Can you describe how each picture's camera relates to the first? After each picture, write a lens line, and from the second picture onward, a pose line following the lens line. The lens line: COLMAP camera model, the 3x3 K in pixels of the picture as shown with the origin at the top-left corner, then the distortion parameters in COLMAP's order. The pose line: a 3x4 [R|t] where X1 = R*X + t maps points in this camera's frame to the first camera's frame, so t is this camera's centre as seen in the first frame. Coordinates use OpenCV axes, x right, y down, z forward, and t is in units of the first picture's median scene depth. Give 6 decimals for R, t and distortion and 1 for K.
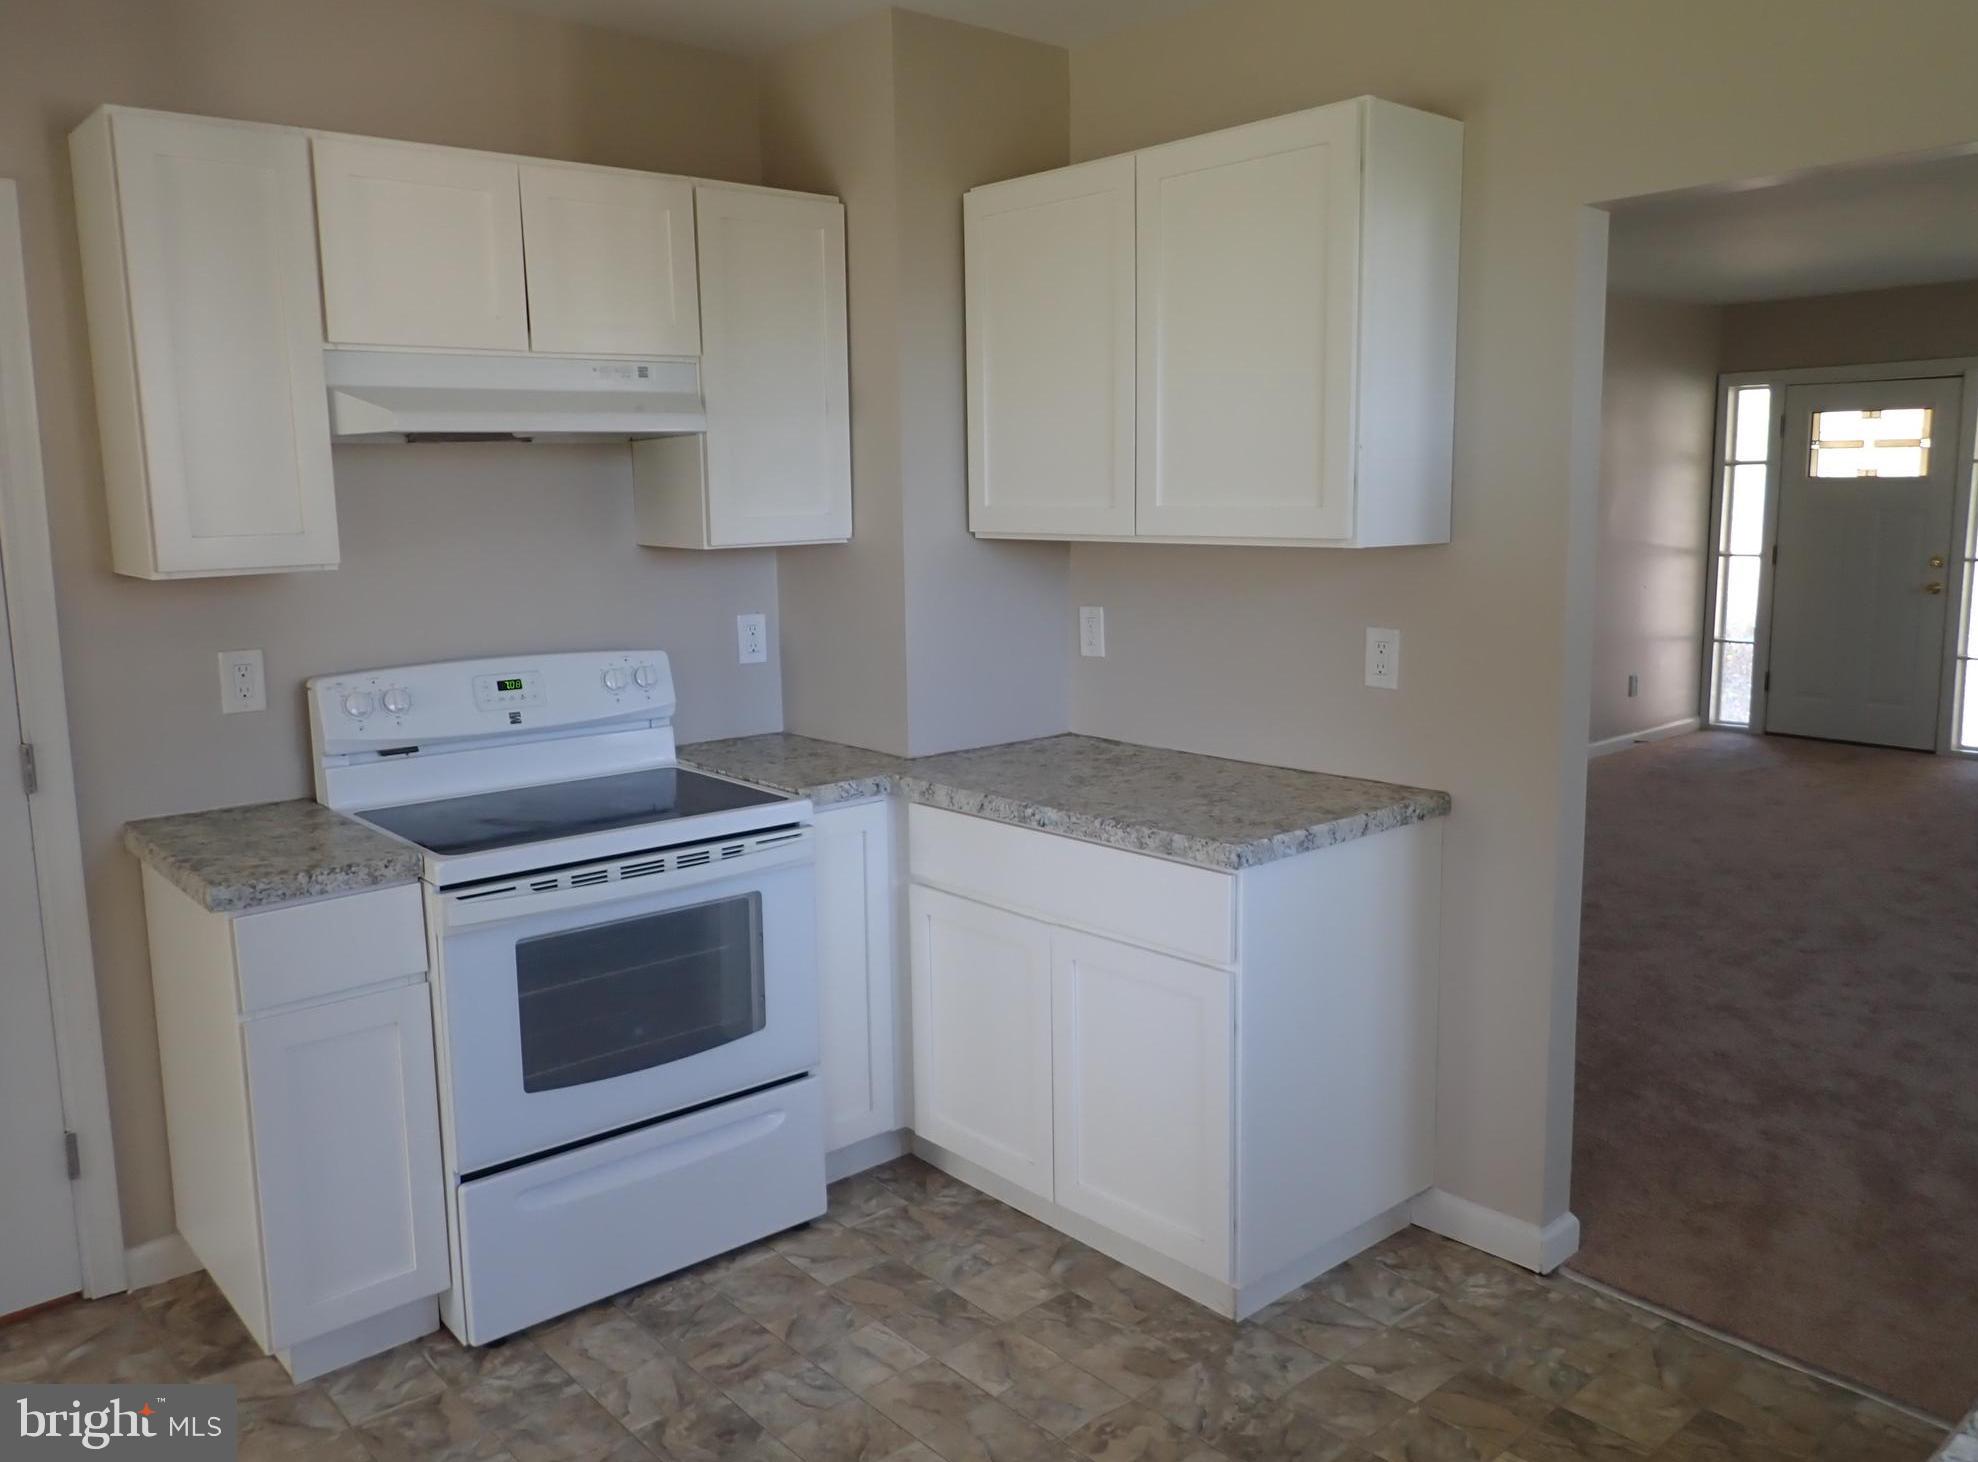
lens RADIAL K [[1509.3, 0, 1034.9], [0, 1509.3, 704.3], [0, 0, 1]] dist [-0.000531, 0.002372]
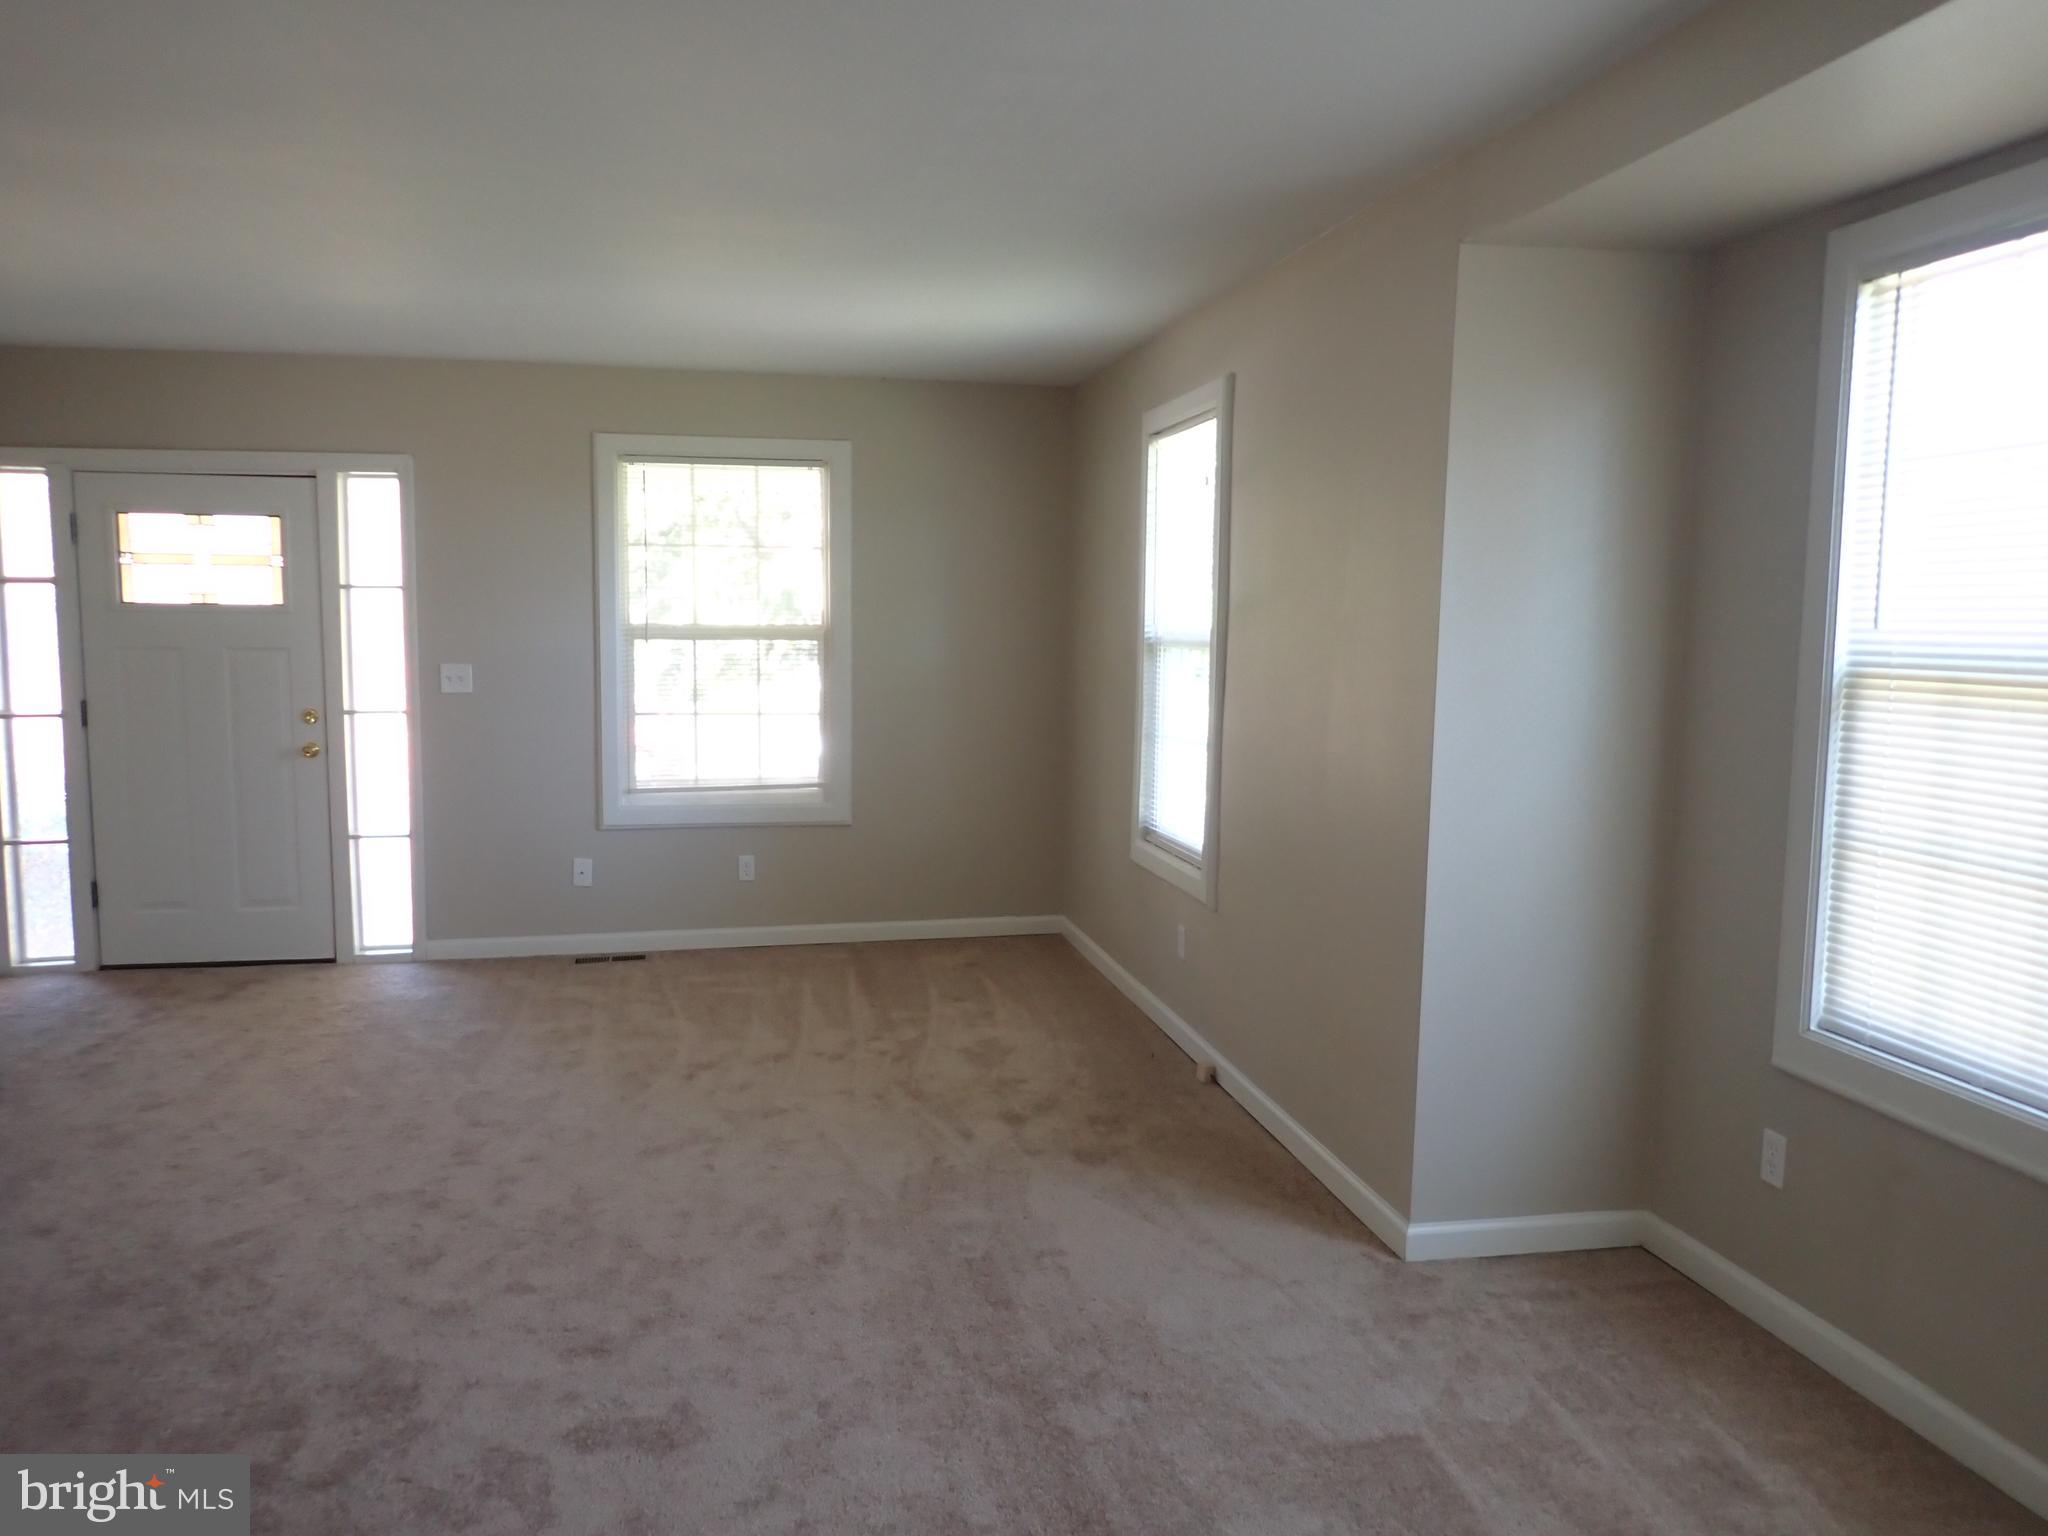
lens RADIAL K [[1517.0, 0, 1028.0], [0, 1517.0, 777.6], [0, 0, 1]] dist [0.003540, -0.007079]
pose [[0.507674, -0.079482, 0.857875, 0.317108], [0.111388, 0.993434, 0.026125, -0.114690], [-0.854319, 0.082294, 0.513194, 0.790680]]
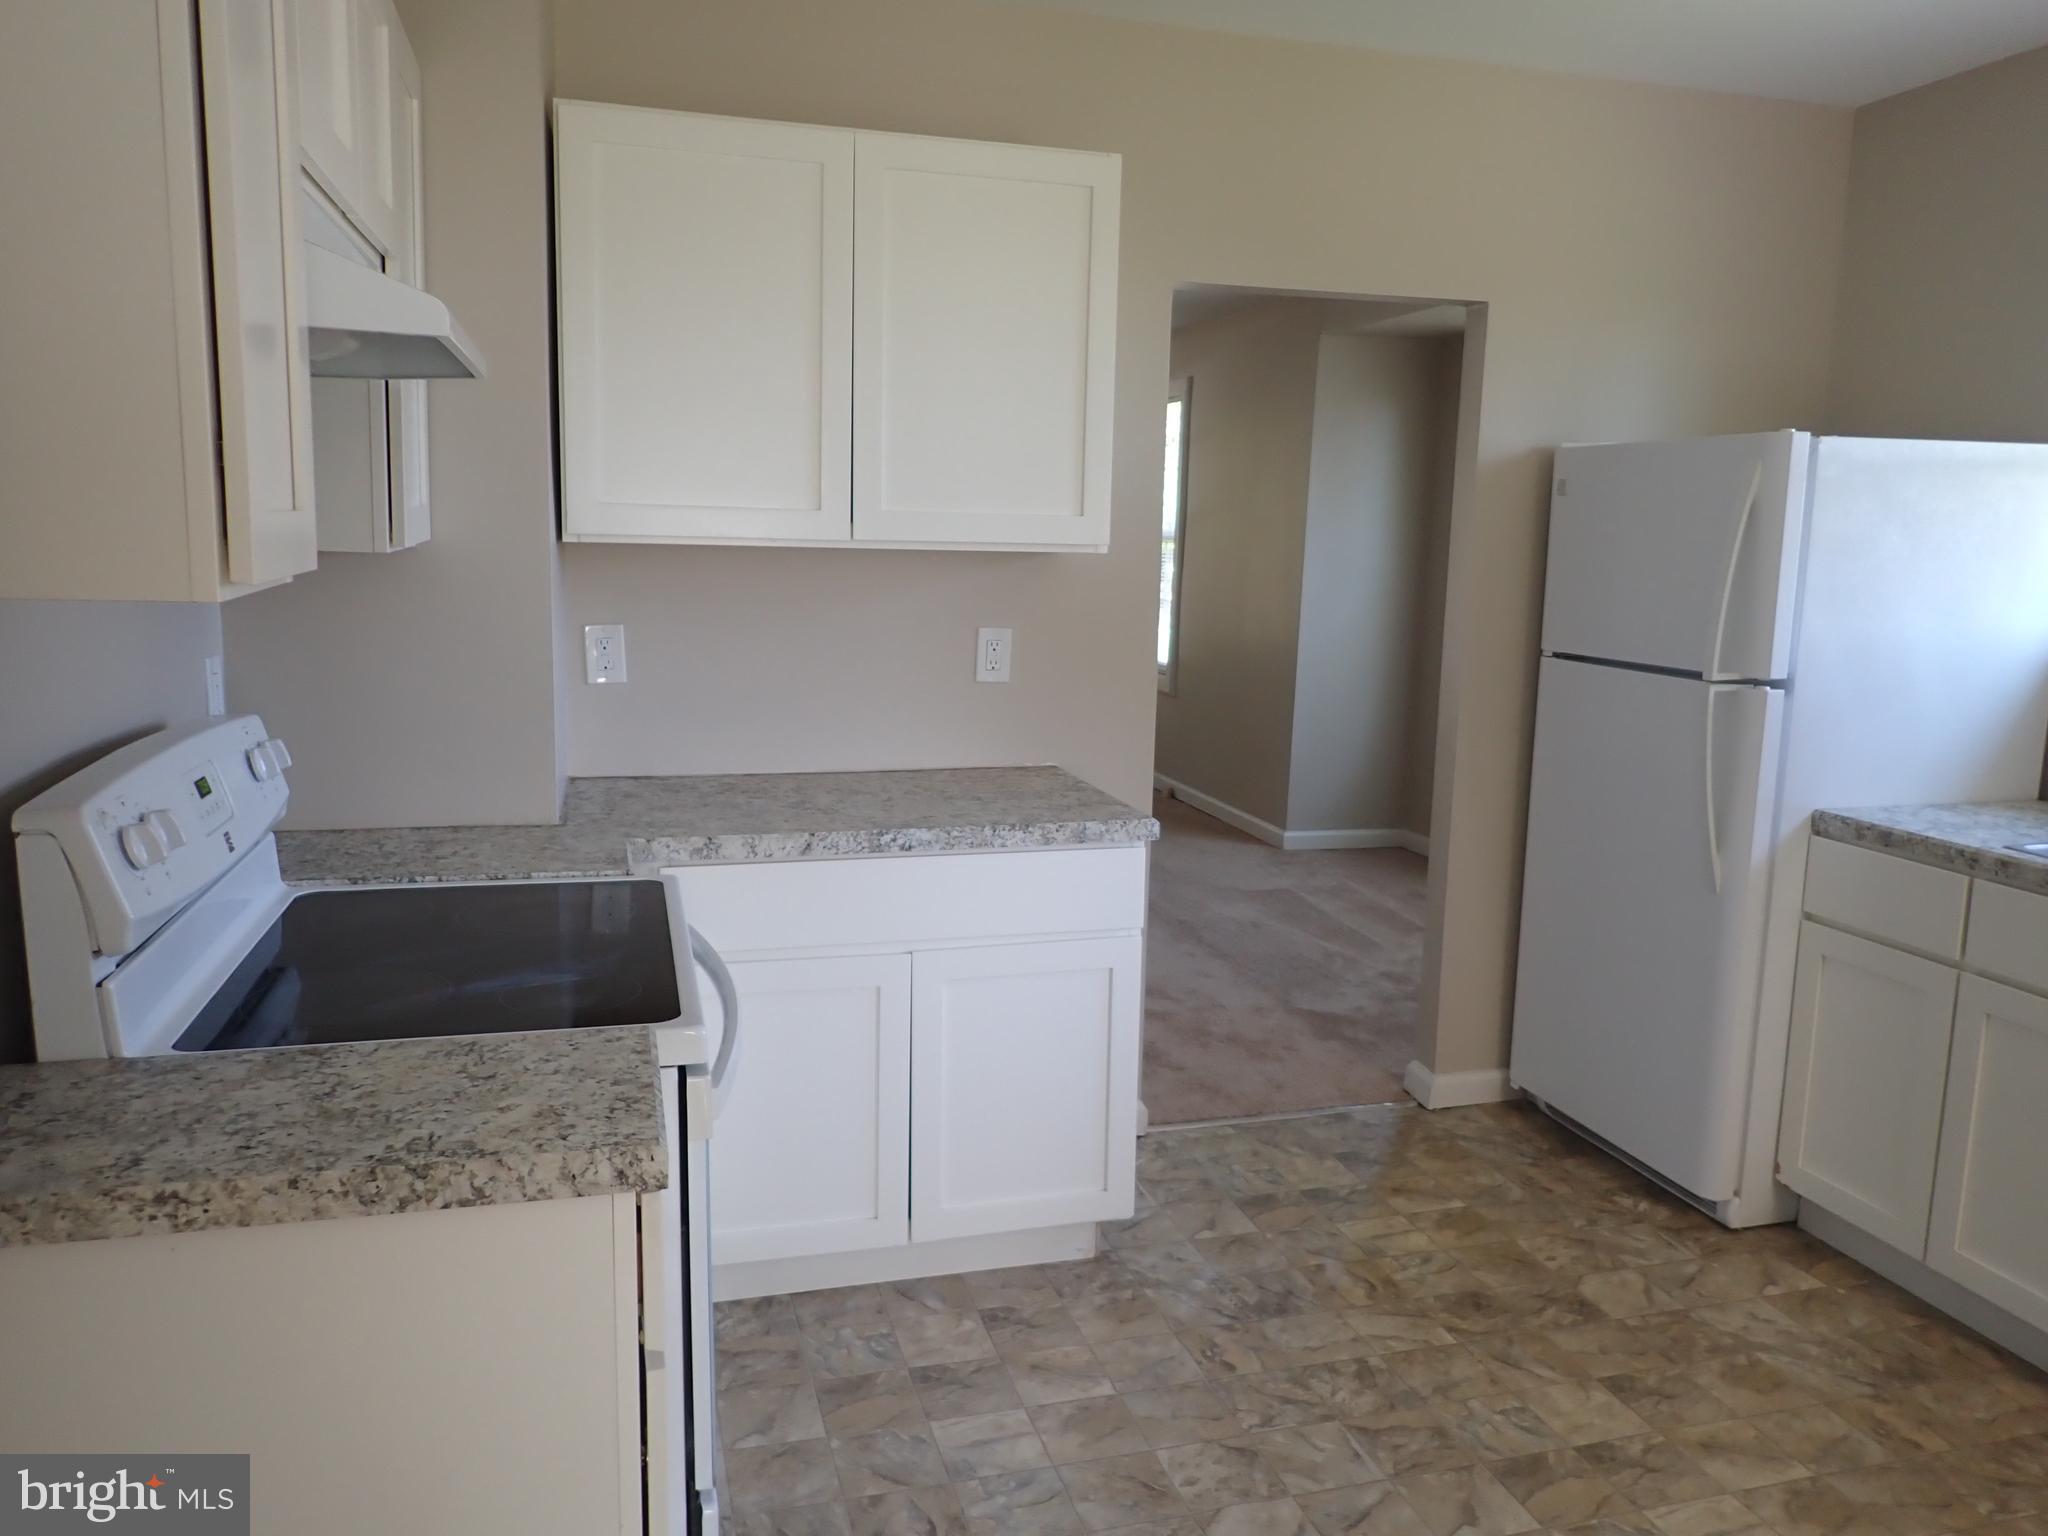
lens RADIAL K [[1514.1, 0, 1024.3], [0, 1514.1, 777.8], [0, 0, 1]] dist [0.002245, -0.002043]
pose [[0.441075, -0.125358, 0.888672, -0.758216], [0.098545, 0.990974, 0.090878, -0.040267], [-0.892043, 0.047490, 0.449448, 0.486791]]
